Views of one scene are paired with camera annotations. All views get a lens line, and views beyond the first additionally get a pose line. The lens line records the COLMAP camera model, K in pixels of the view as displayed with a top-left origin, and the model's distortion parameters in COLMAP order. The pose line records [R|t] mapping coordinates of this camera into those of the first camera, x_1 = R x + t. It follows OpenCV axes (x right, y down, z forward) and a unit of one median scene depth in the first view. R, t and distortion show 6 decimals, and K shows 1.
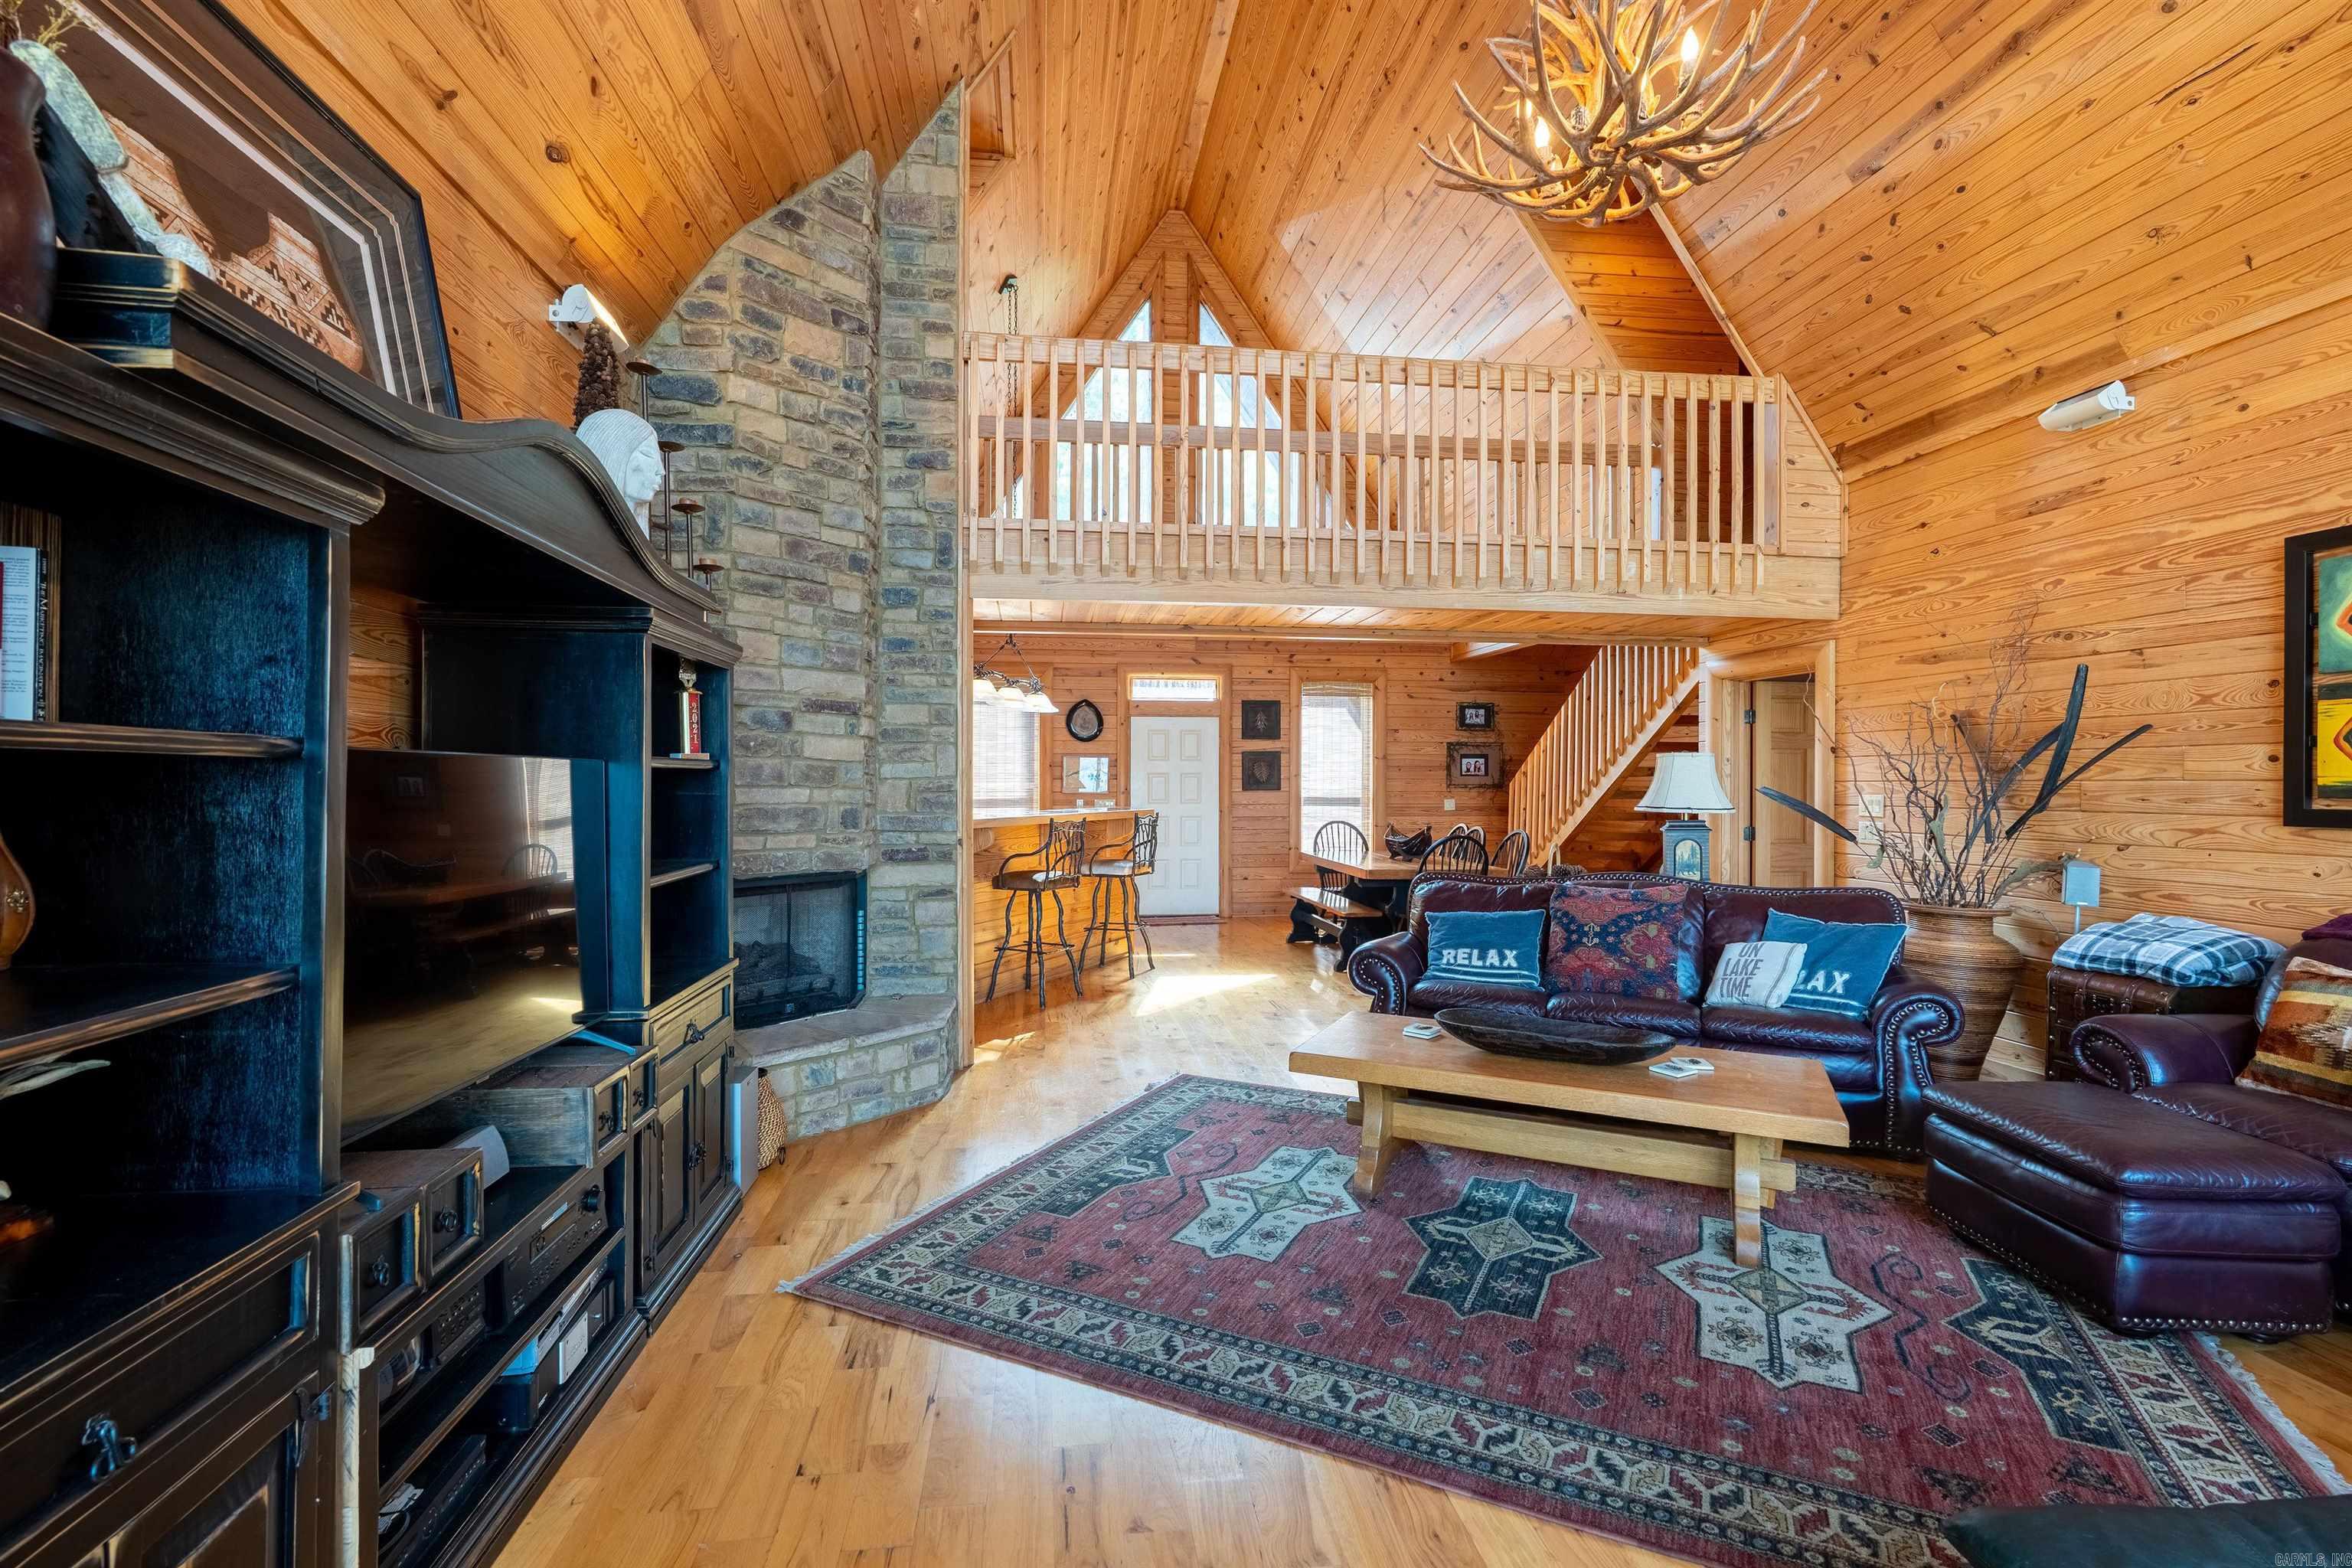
lens RADIAL K [[1055.9, 0, 1174.6], [0, 1055.9, 781.3], [0, 0, 1]] dist [-0.011161, 0.004274]
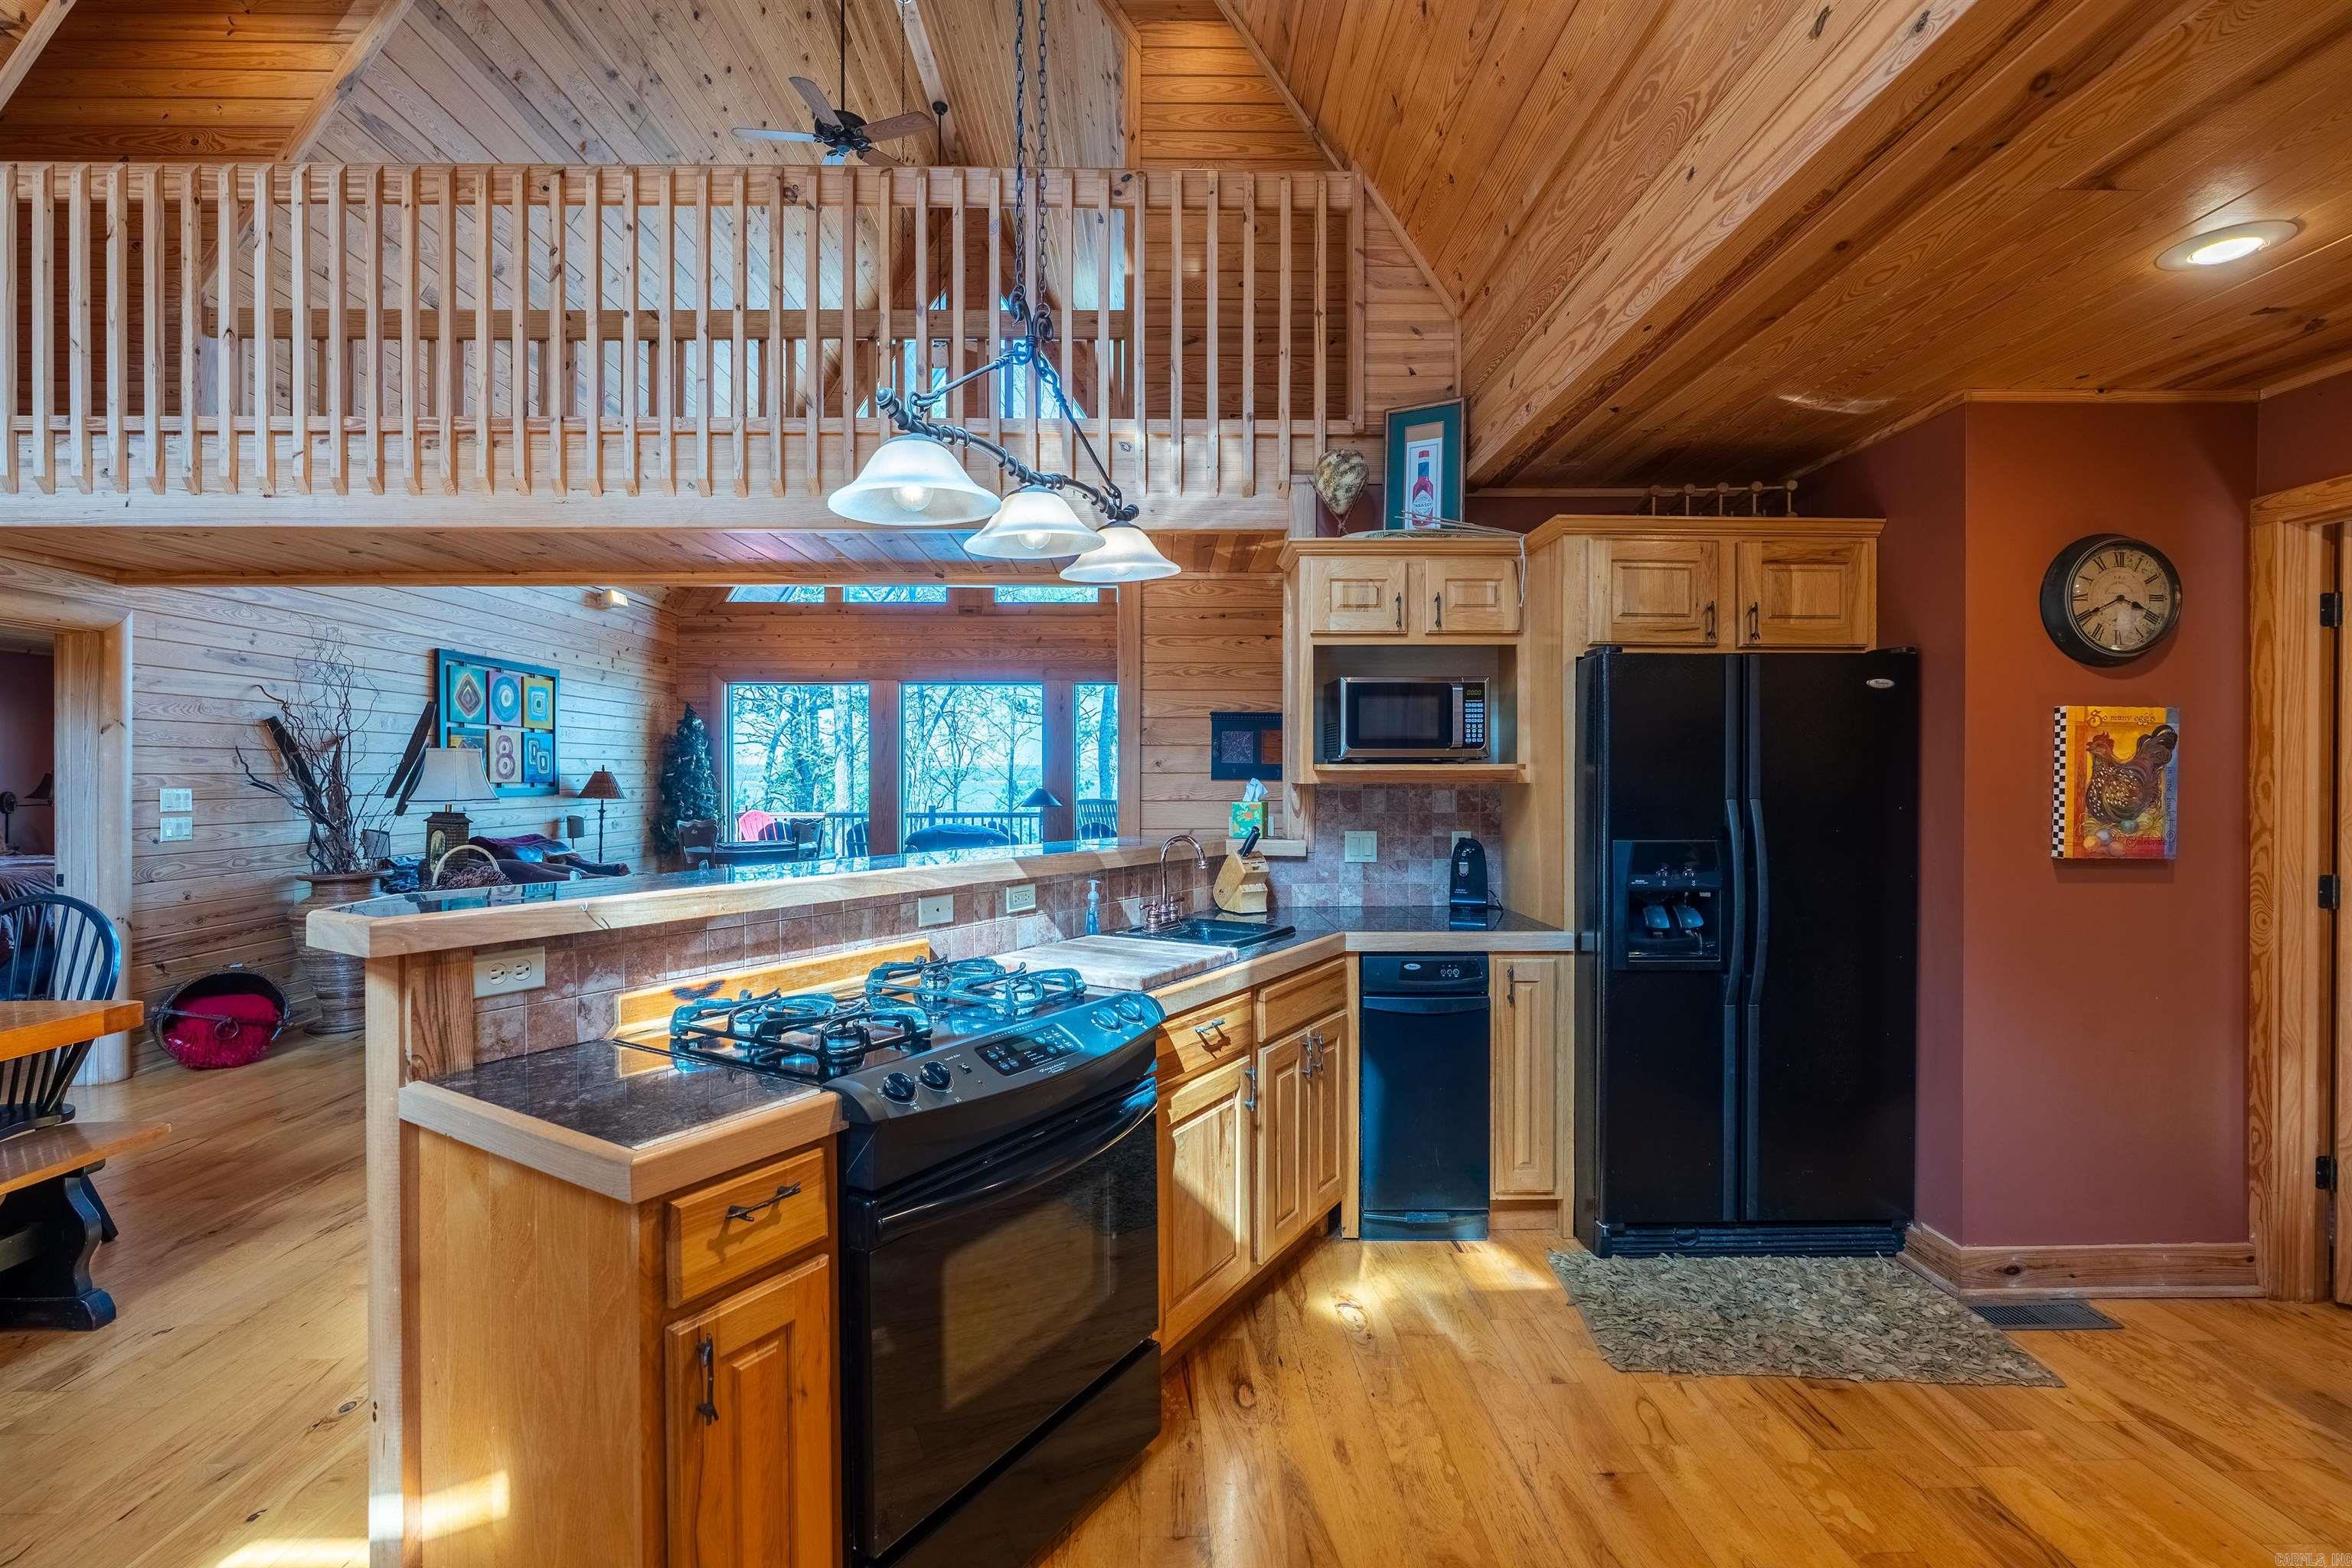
lens RADIAL K [[1055.9, 0, 1148.8], [0, 1055.9, 780.2], [0, 0, 1]] dist [-0.011161, 0.004274]
pose [[-0.991318, -0.003174, 0.131450, -0.383964], [-0.002820, 0.999992, 0.002879, 0.000096], [-0.131458, 0.002483, -0.991319, 2.189033]]
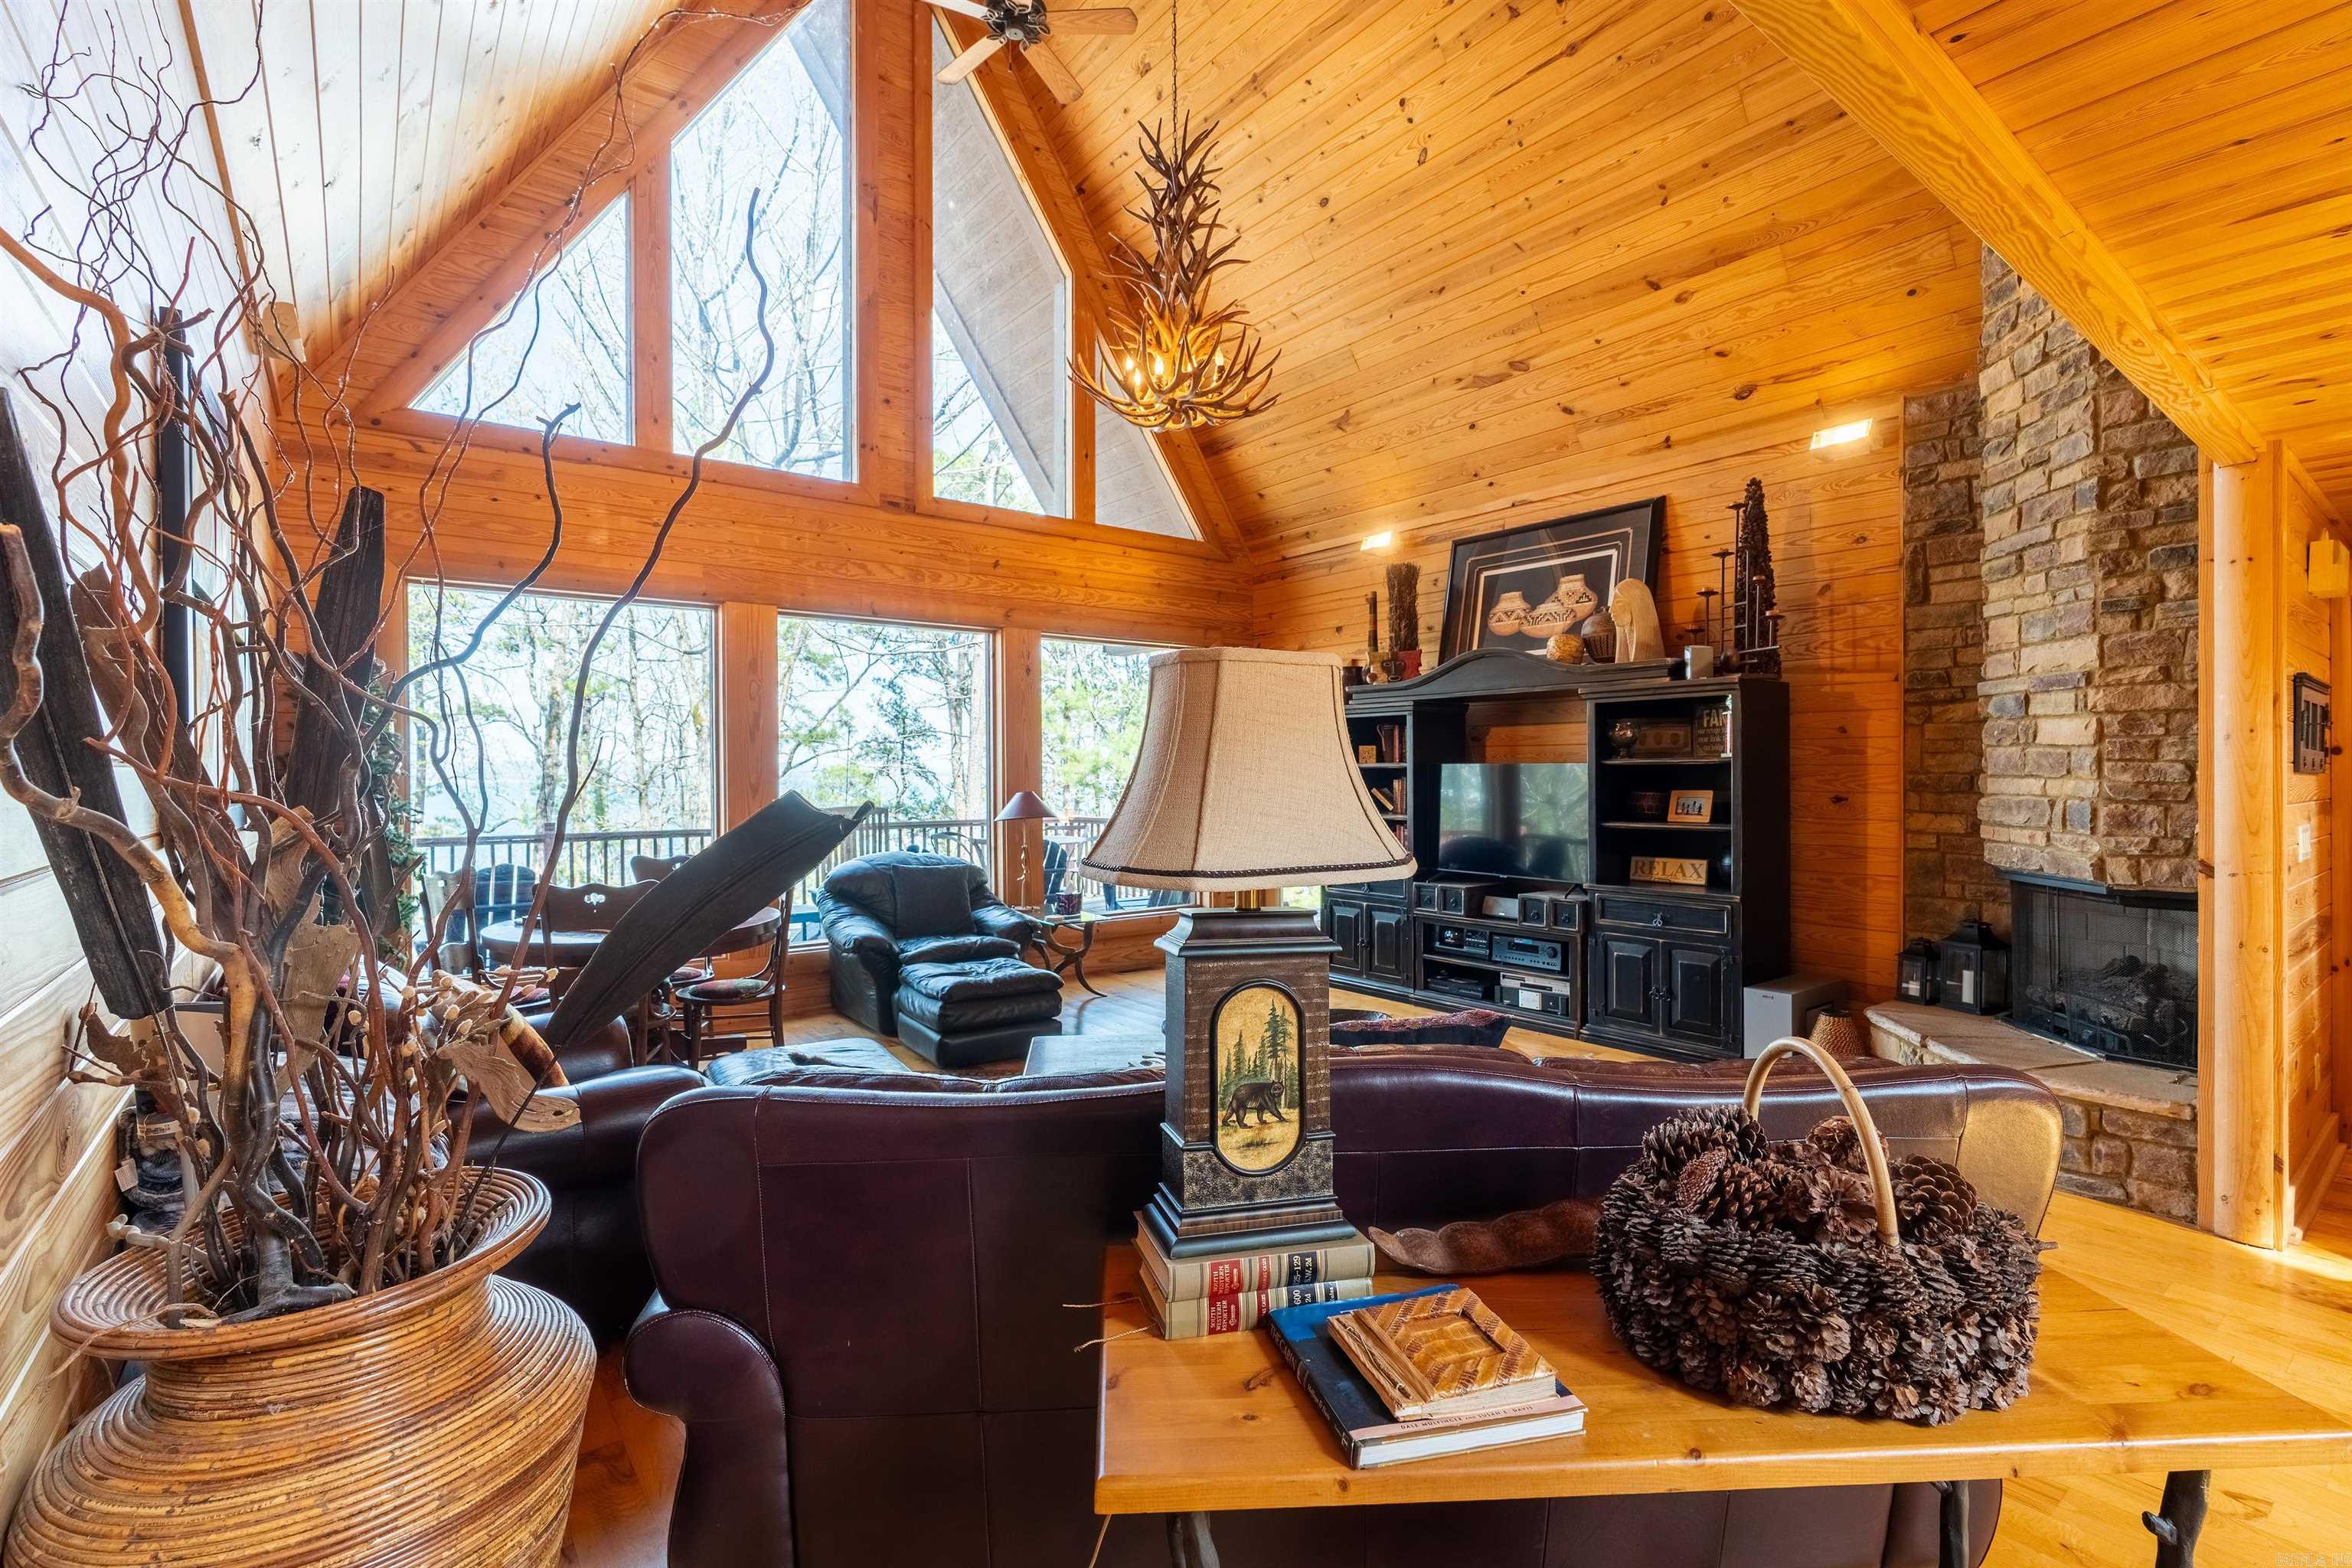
lens RADIAL K [[1055.9, 0, 1177.1], [0, 1055.9, 780.8], [0, 0, 1]] dist [-0.011161, 0.004274]
pose [[-0.860965, 0.003673, -0.508651, 0.713459], [0.001448, 0.999988, 0.004770, 0.003066], [0.508662, 0.003370, -0.860960, 1.371817]]
